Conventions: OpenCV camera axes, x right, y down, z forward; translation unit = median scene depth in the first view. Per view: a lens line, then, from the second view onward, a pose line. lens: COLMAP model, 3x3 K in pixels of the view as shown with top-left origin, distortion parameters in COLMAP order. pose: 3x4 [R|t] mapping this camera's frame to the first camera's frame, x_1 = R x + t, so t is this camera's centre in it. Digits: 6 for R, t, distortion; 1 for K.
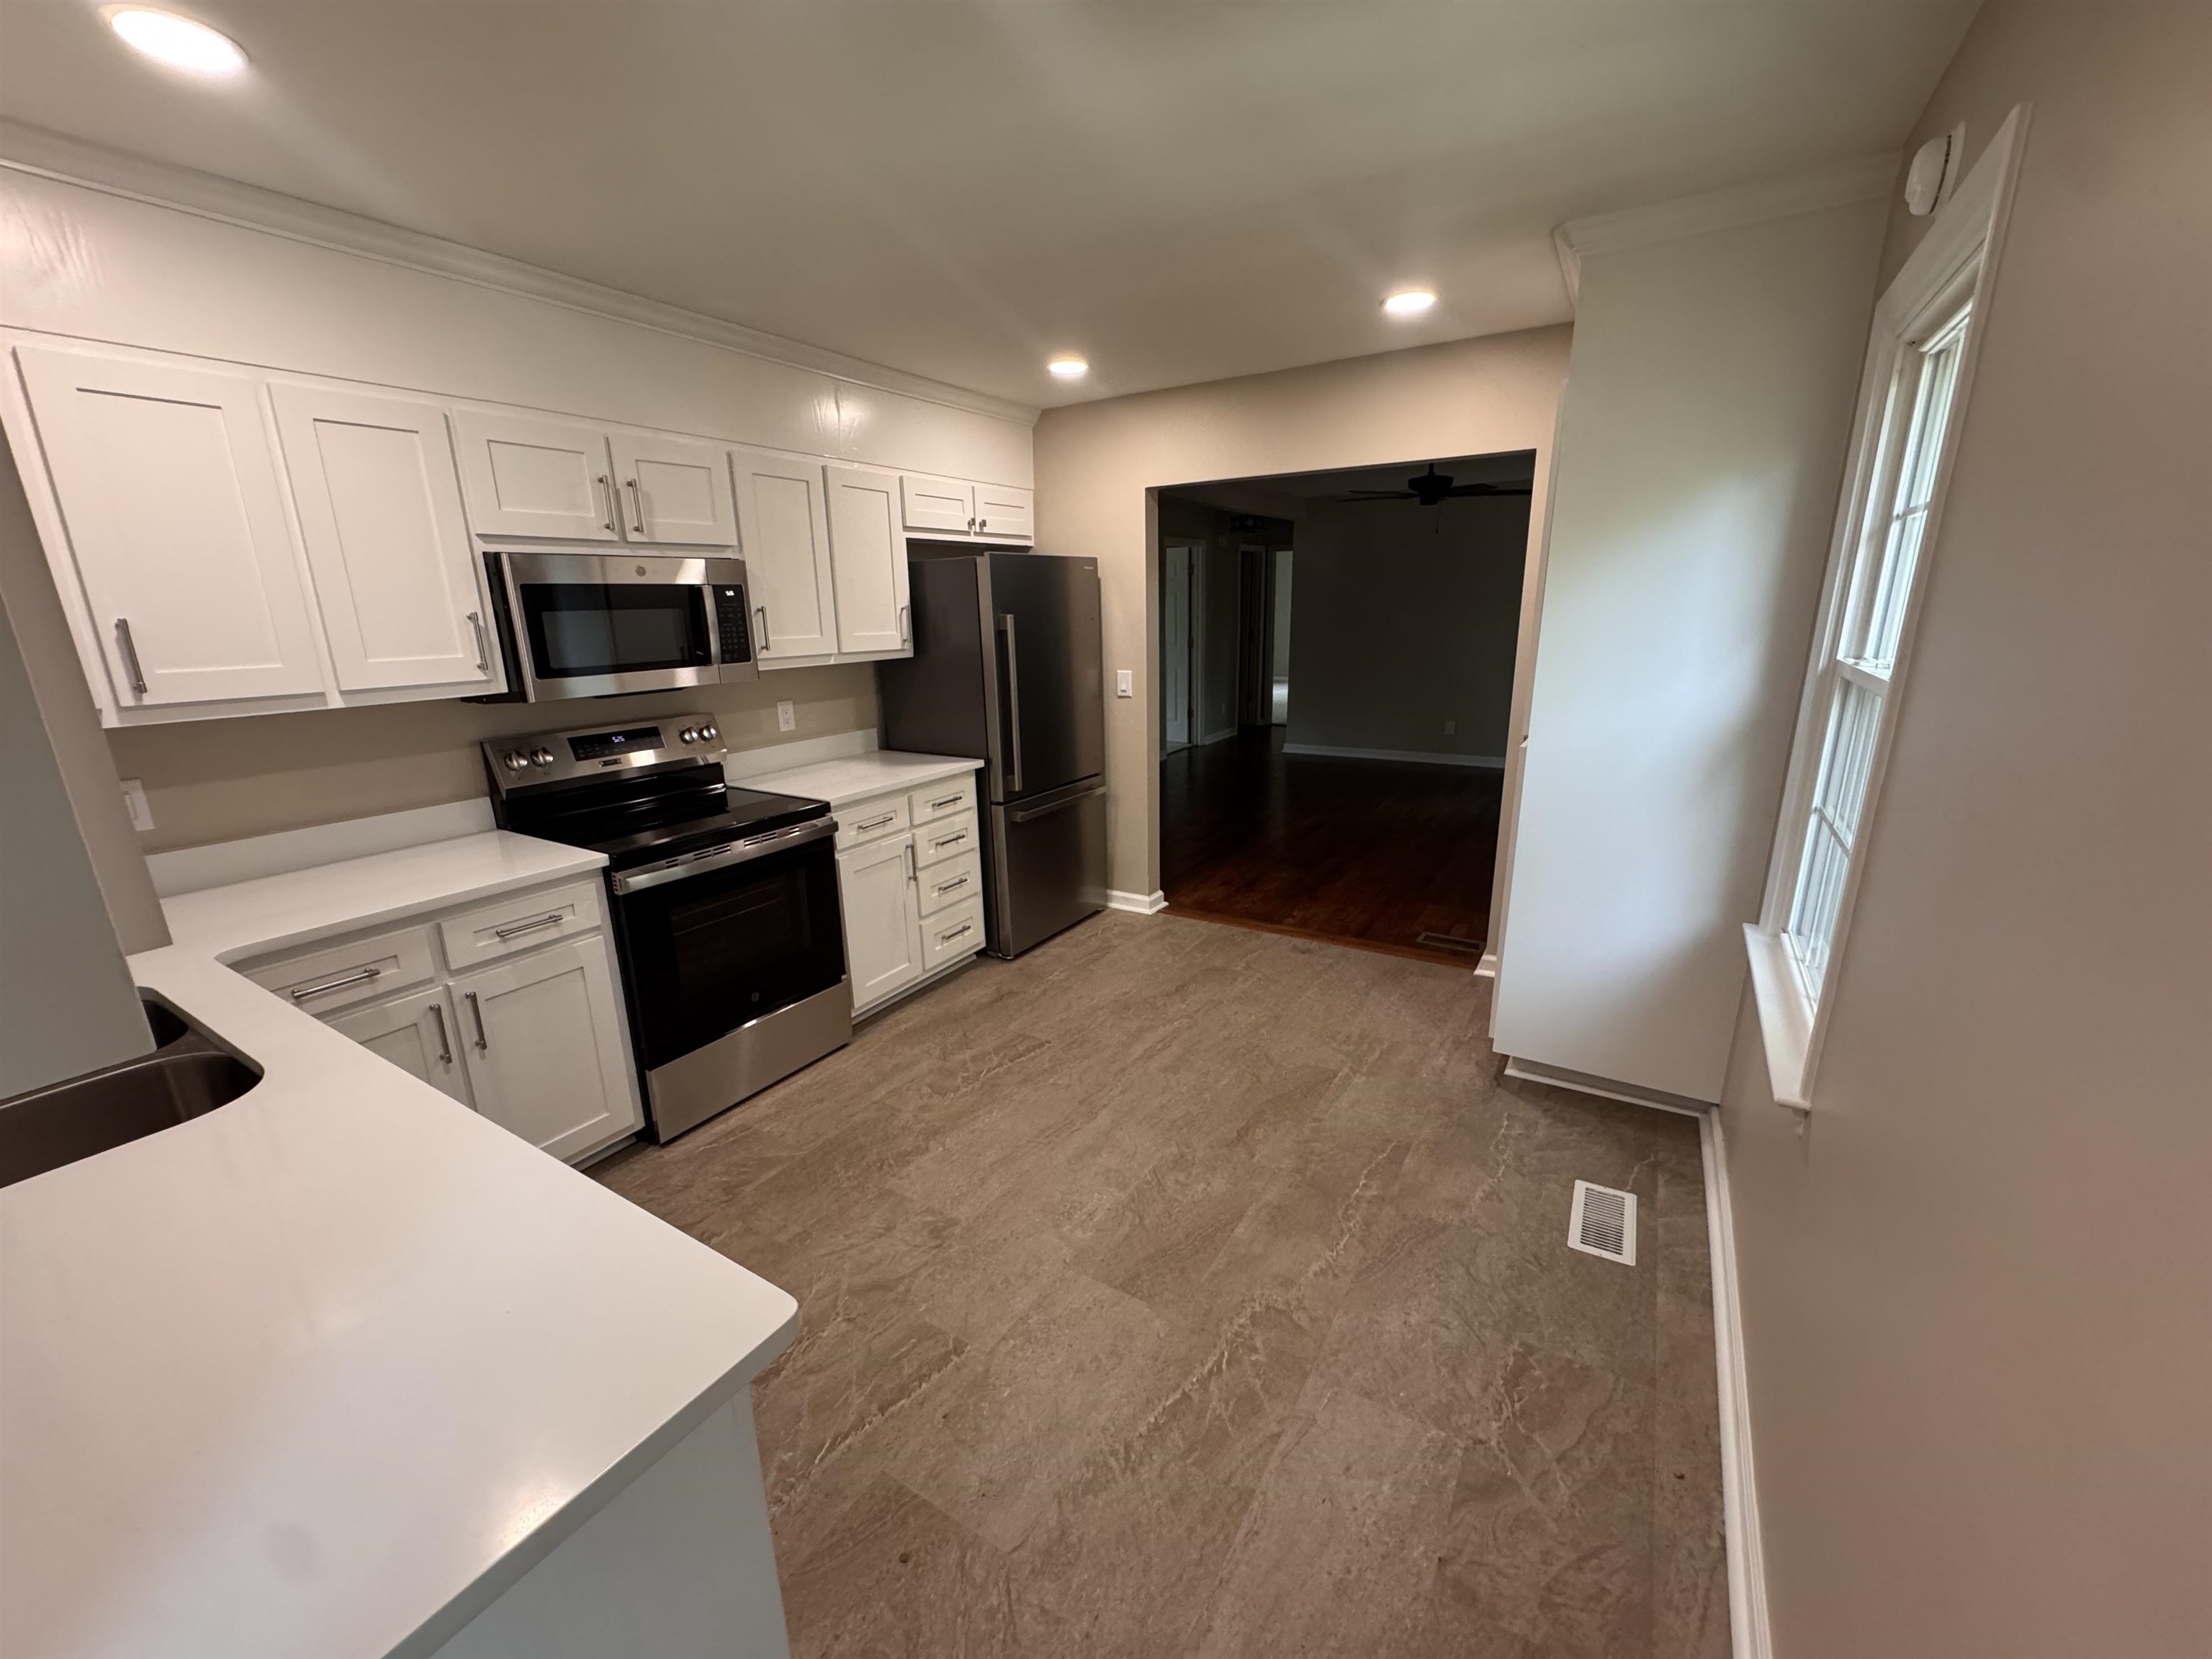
lens RADIAL K [[878.6, 0, 1106.0], [0, 878.6, 829.5], [0, 0, 1]] dist [-0.008931, 0.000033]
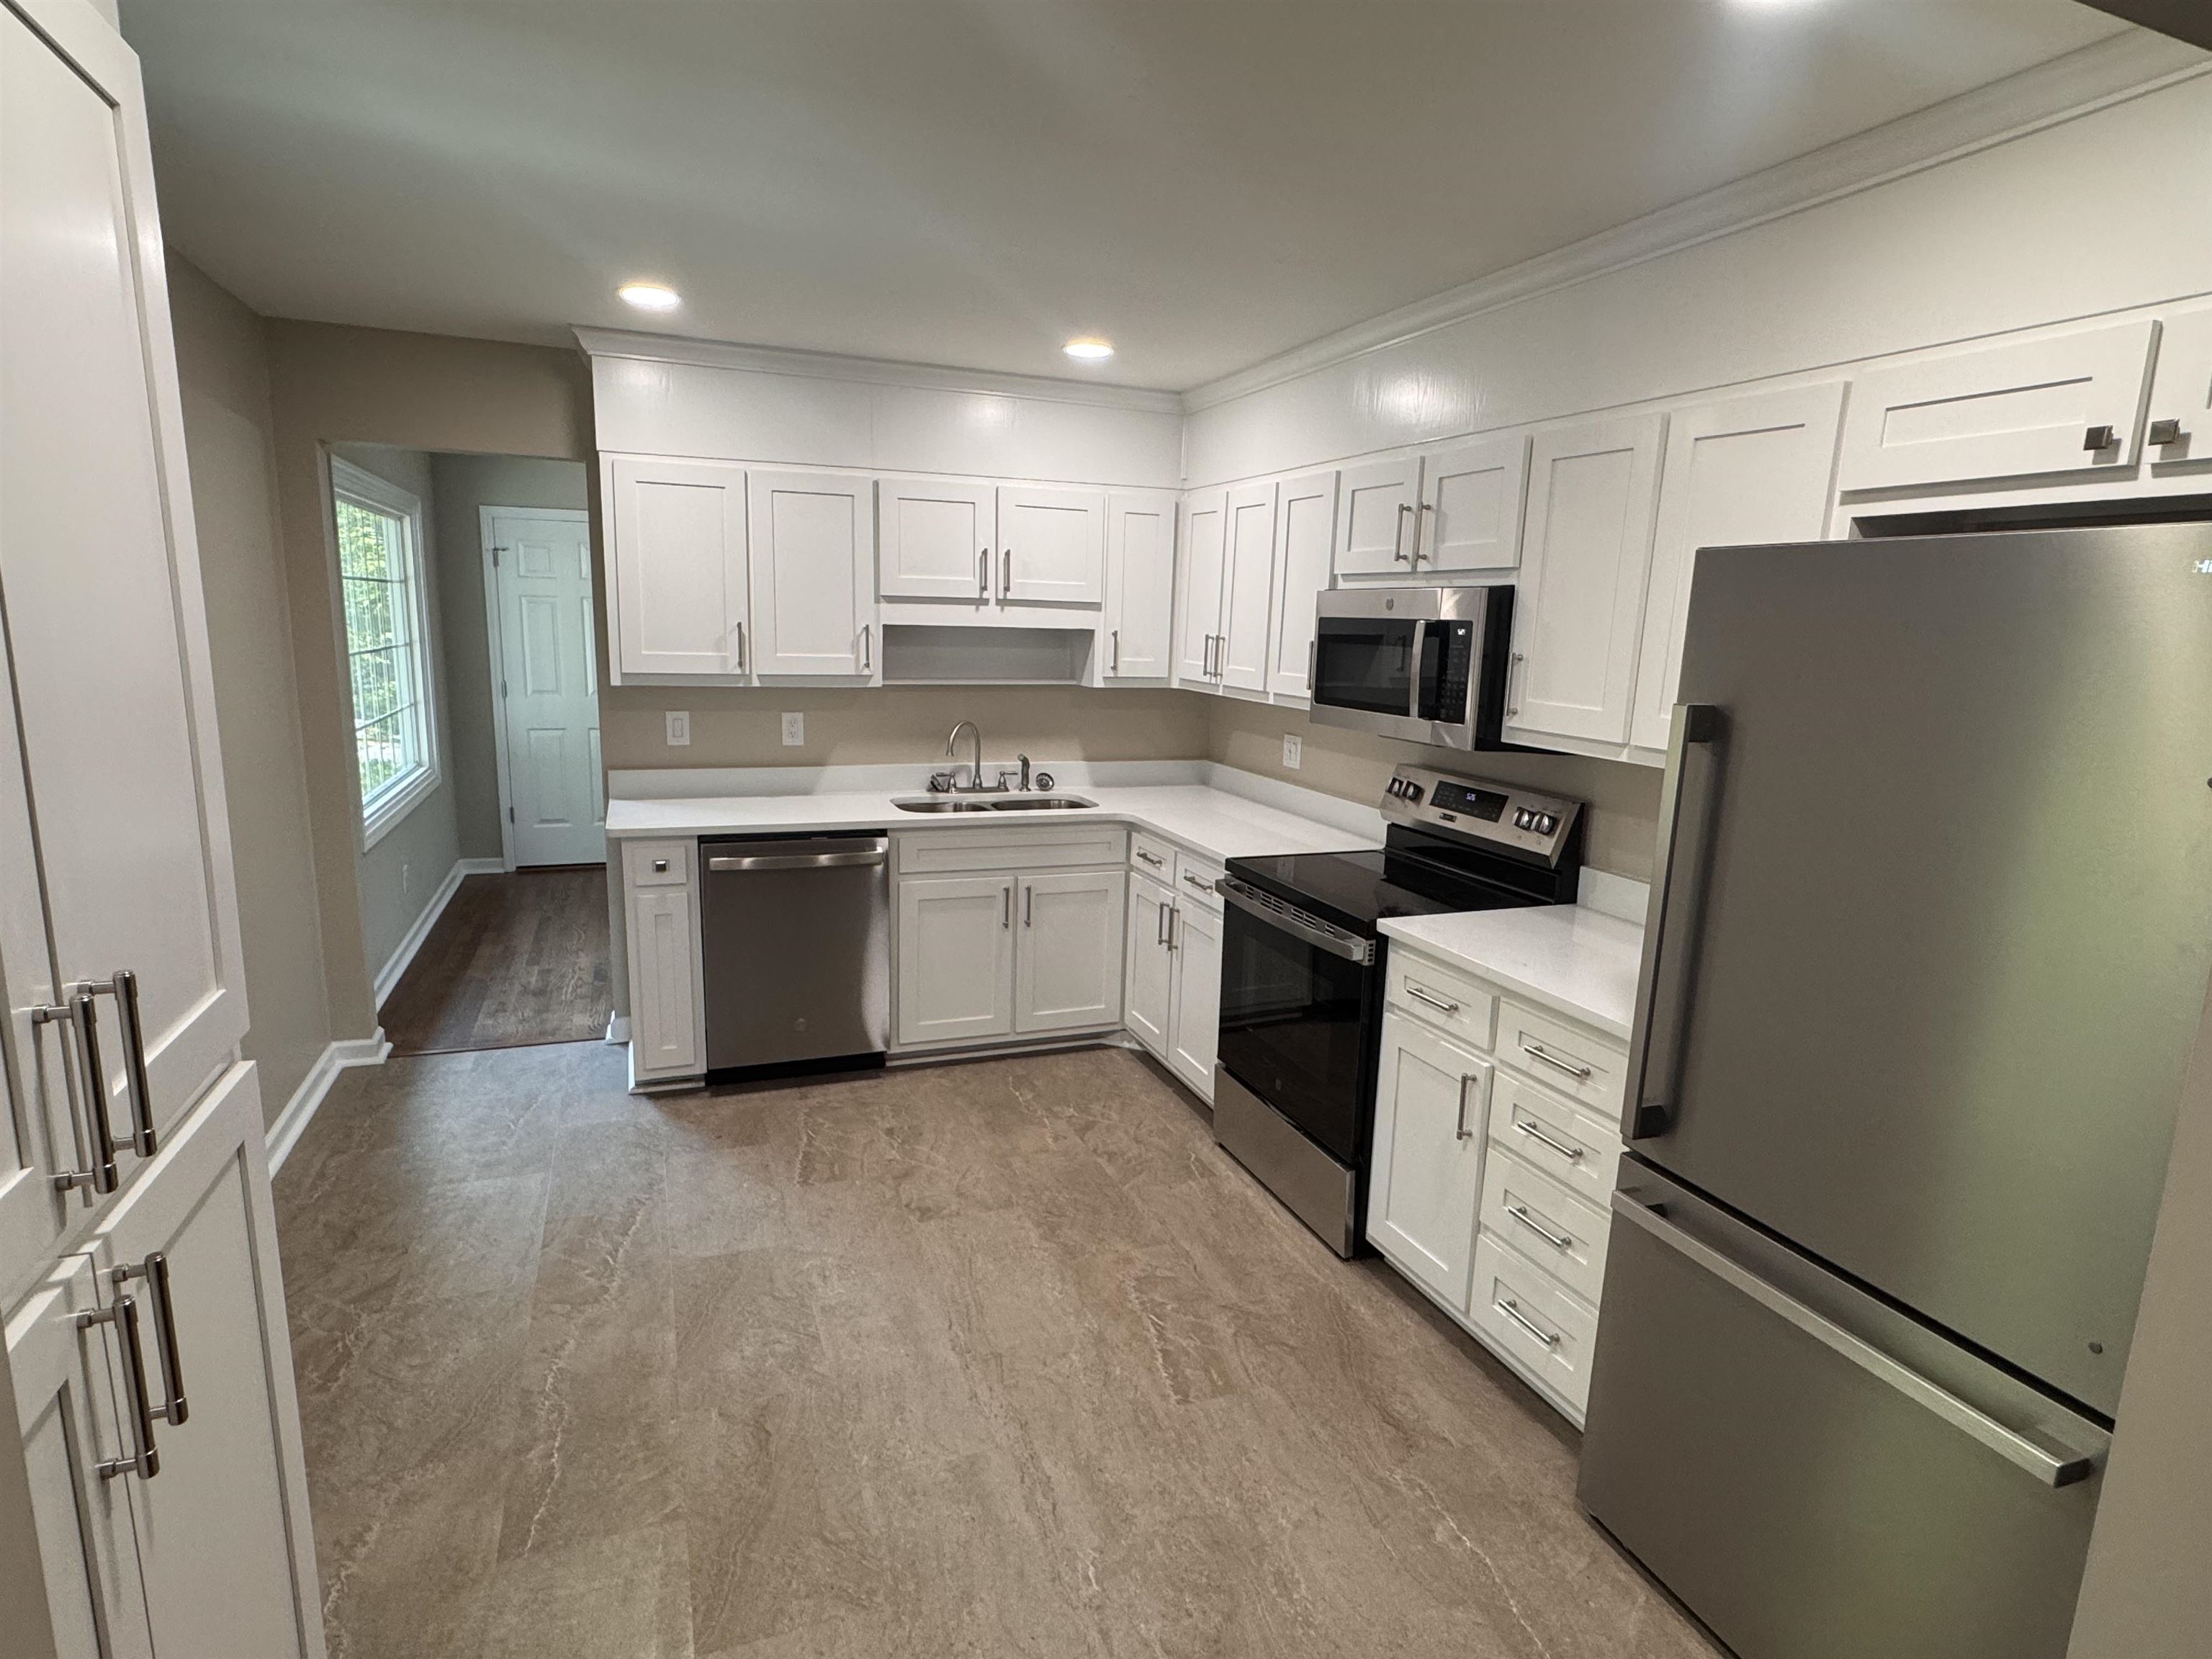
lens RADIAL K [[1186.9, 0, 1106.0], [0, 1186.9, 829.5], [0, 0, 1]] dist [-0.001343, 0.000881]
pose [[-0.604351, 0.142570, -0.783858, 0.619423], [-0.217589, 0.916921, 0.334532, -0.416884], [0.766430, 0.372734, -0.523120, 1.462226]]
